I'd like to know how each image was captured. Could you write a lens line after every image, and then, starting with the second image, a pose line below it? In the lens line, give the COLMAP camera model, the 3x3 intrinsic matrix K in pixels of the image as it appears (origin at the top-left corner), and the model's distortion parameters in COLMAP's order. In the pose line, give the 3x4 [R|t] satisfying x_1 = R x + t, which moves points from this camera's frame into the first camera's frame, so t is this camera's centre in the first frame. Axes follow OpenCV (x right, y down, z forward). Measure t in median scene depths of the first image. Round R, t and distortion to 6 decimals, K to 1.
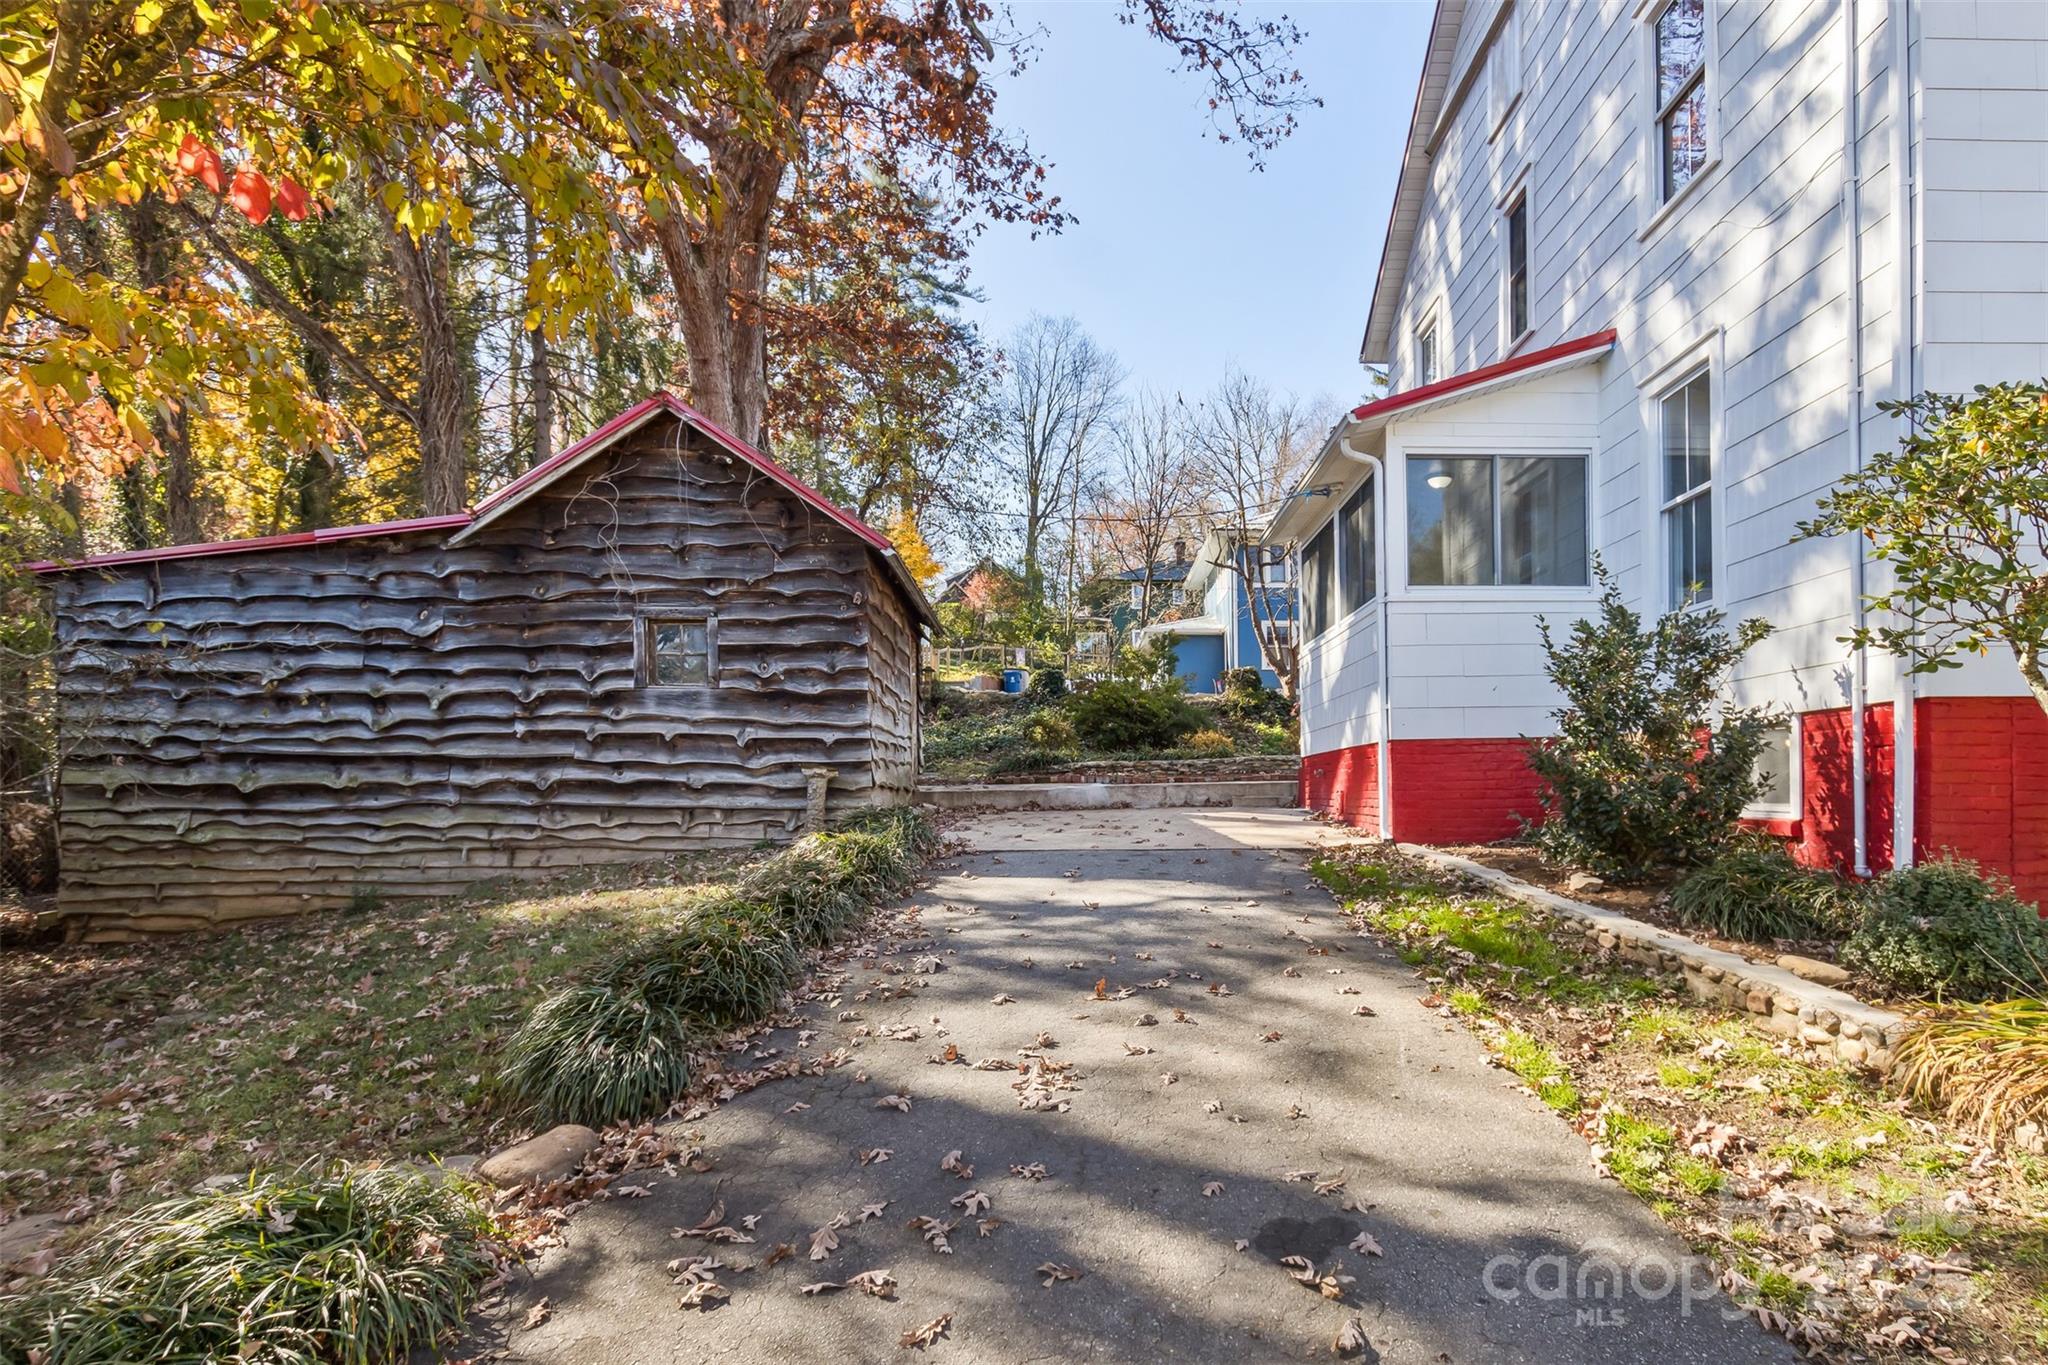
lens RADIAL K [[1093.9, 0, 1101.8], [0, 1093.9, 797.0], [0, 0, 1]] dist [-0.001963, 0.000578]
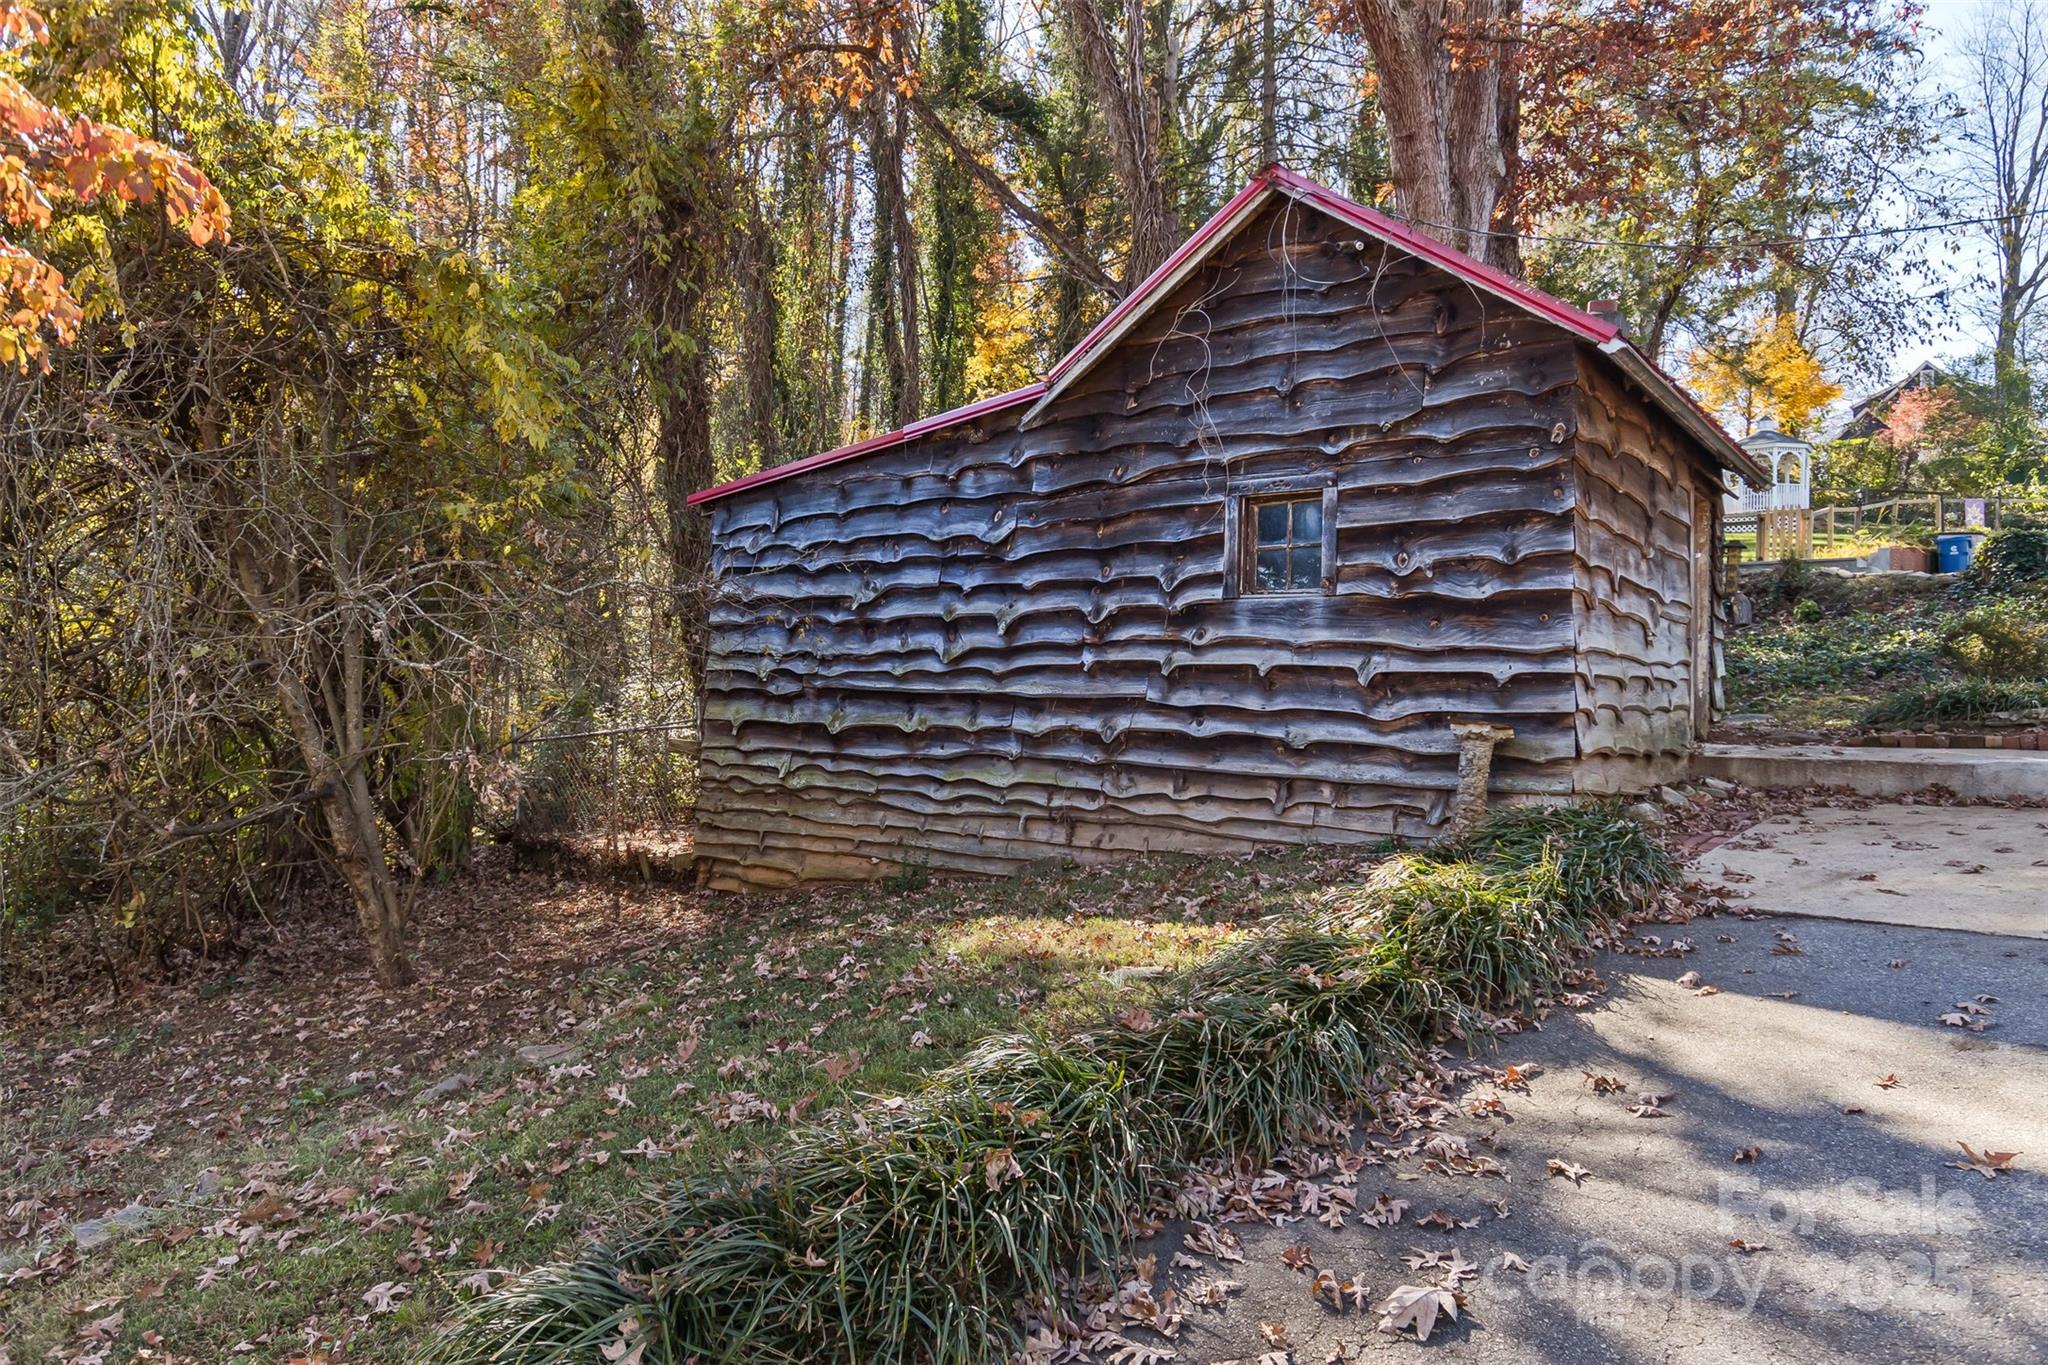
lens RADIAL K [[1325.6, 0, 1025.8], [0, 1325.6, 669.0], [0, 0, 1]] dist [0.004522, -0.000001]
pose [[0.759441, 0.000916, -0.650575, 0.023031], [-0.021931, 0.999467, -0.024194, -0.032763], [0.650206, 0.032642, 0.759056, 0.285454]]
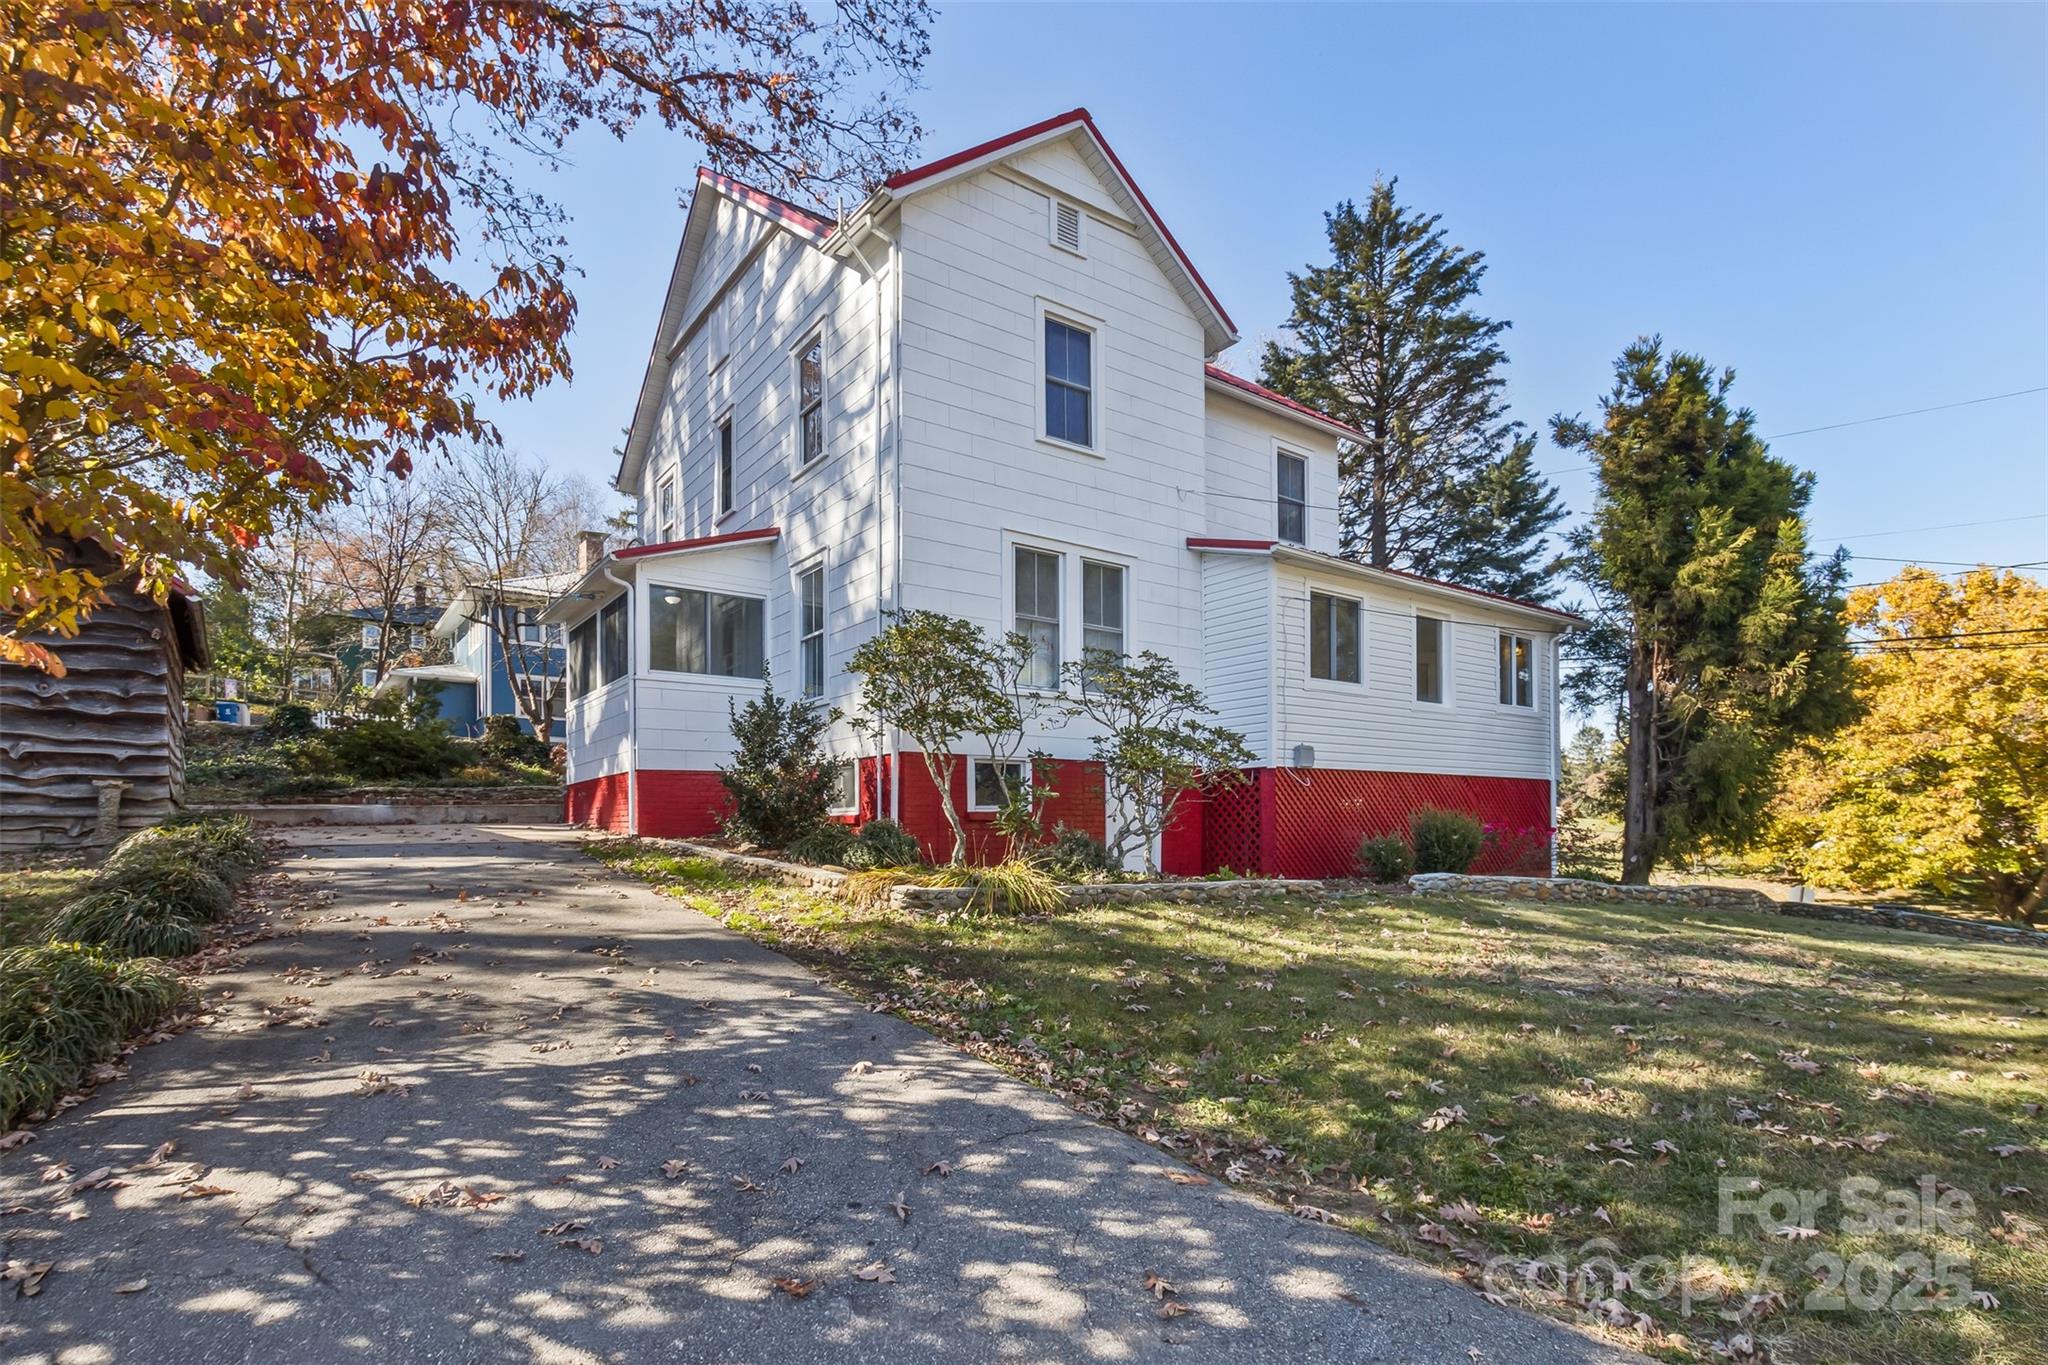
lens RADIAL K [[1037.7, 0, 1022.5], [0, 1037.7, 783.4], [0, 0, 1]] dist [0.004622, -0.000548]
pose [[0.815438, 0.025654, 0.578276, -0.112253], [0.010785, 0.998171, -0.059489, 0.049789], [-0.578744, 0.054747, 0.813670, -0.409013]]
